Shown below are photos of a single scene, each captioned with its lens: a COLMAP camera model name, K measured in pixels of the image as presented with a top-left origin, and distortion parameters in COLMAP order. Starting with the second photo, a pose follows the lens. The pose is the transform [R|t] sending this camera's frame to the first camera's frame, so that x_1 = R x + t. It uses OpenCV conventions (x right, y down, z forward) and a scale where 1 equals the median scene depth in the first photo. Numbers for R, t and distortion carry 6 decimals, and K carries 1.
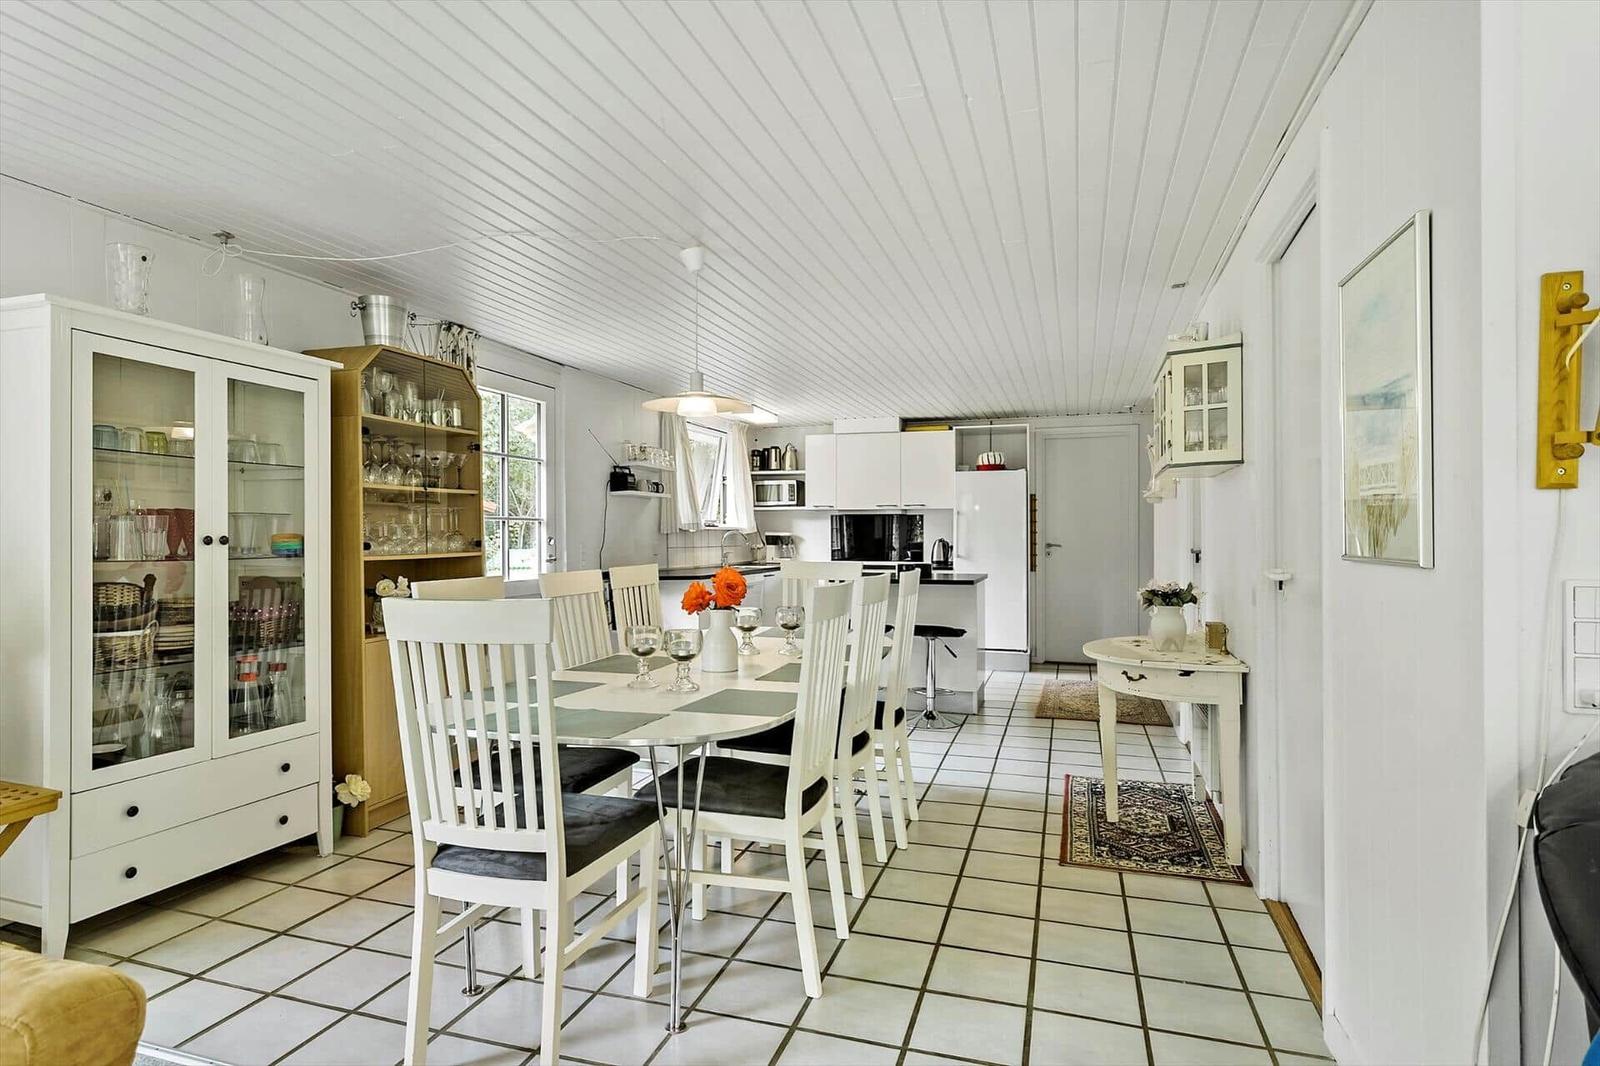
lens RADIAL K [[765.5, 0, 812.2], [0, 765.5, 537.0], [0, 0, 1]] dist [-0.000755, -0.000390]
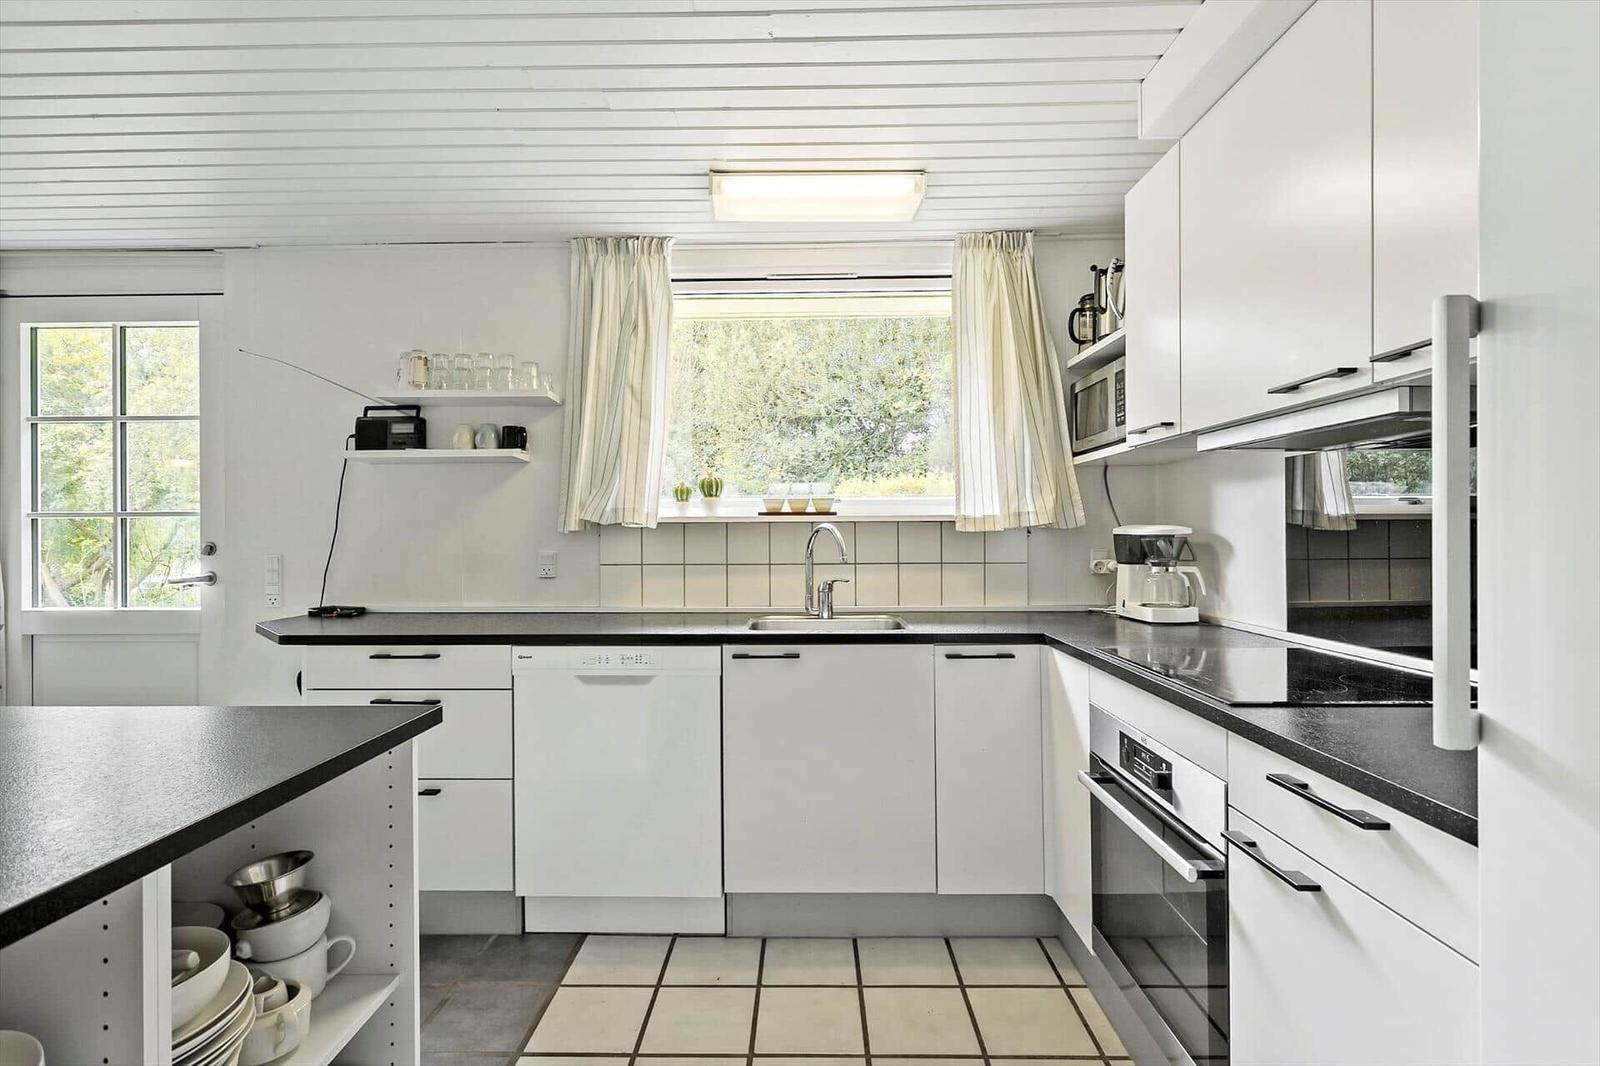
lens RADIAL K [[782.2, 0, 800.0], [0, 782.2, 533.0], [0, 0, 1]] dist [0.001395, 0.000044]
pose [[0.301350, -0.003416, -0.953508, 0.249523], [0.003522, 0.999991, -0.002469, -0.002901], [0.953507, -0.002614, 0.301359, 0.817414]]
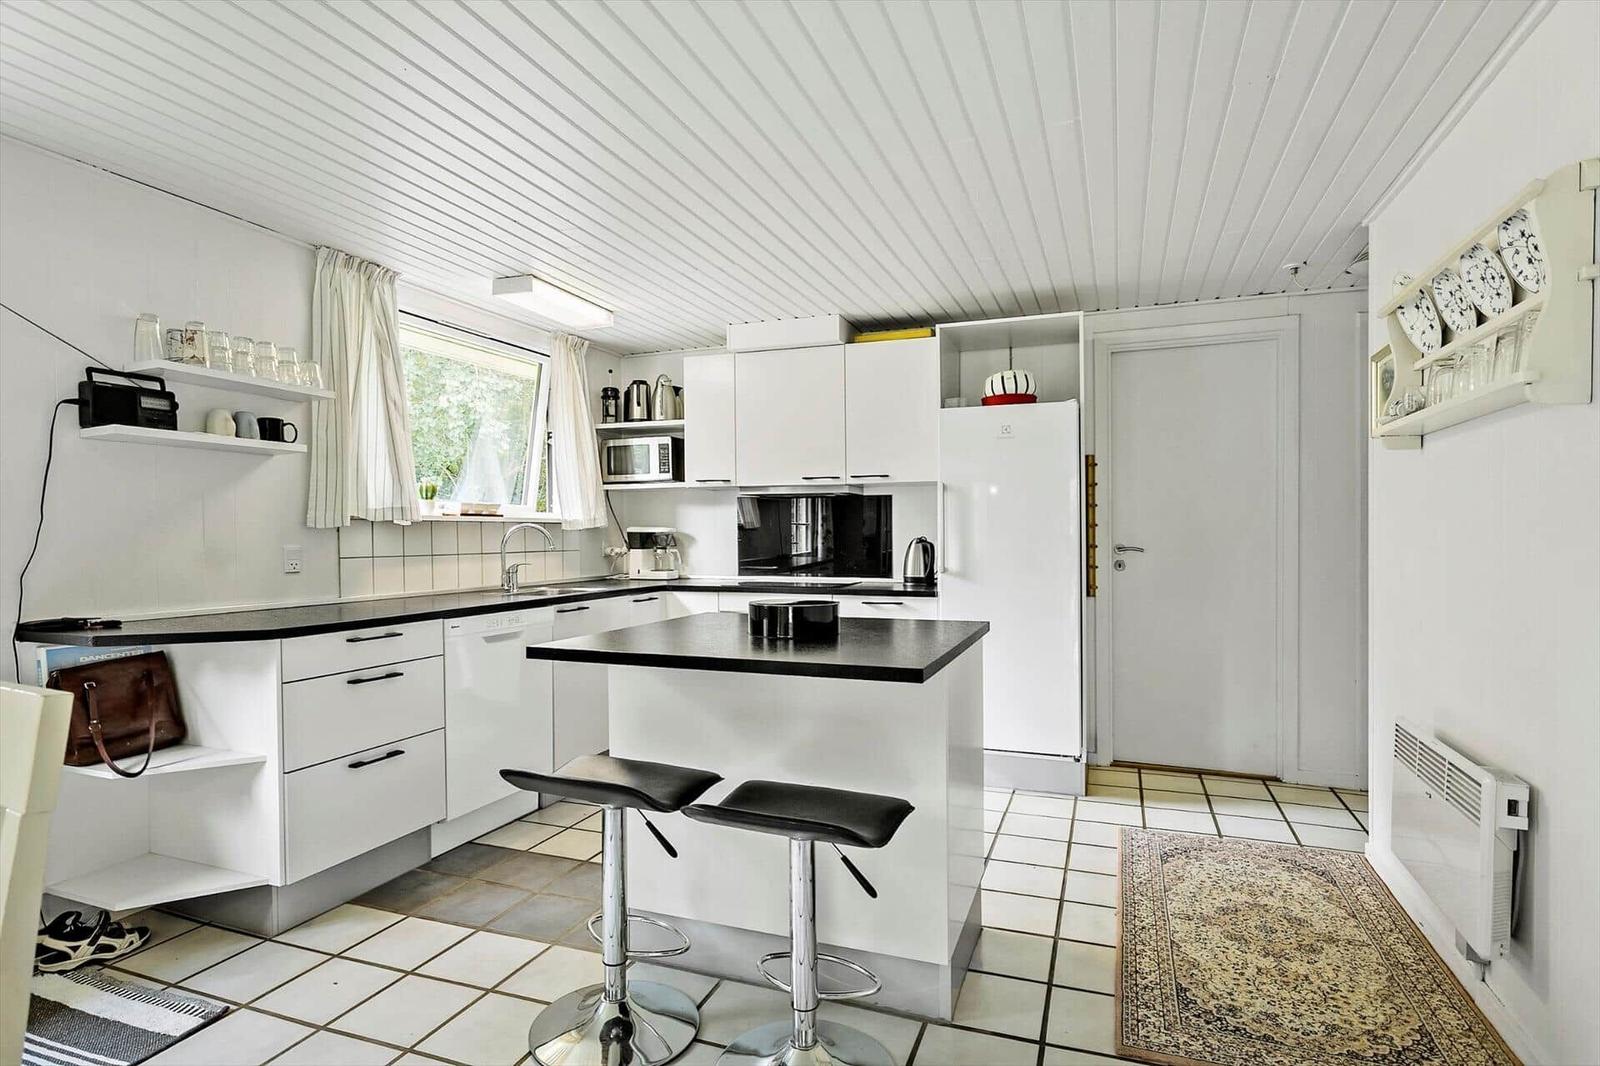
lens RADIAL K [[782.2, 0, 800.0], [0, 782.2, 533.0], [0, 0, 1]] dist [0.001395, 0.000044]
pose [[0.998352, -0.003733, -0.057262, 0.115028], [0.003554, 0.999988, -0.003224, 0.000642], [0.057273, 0.003016, 0.998354, 0.435299]]
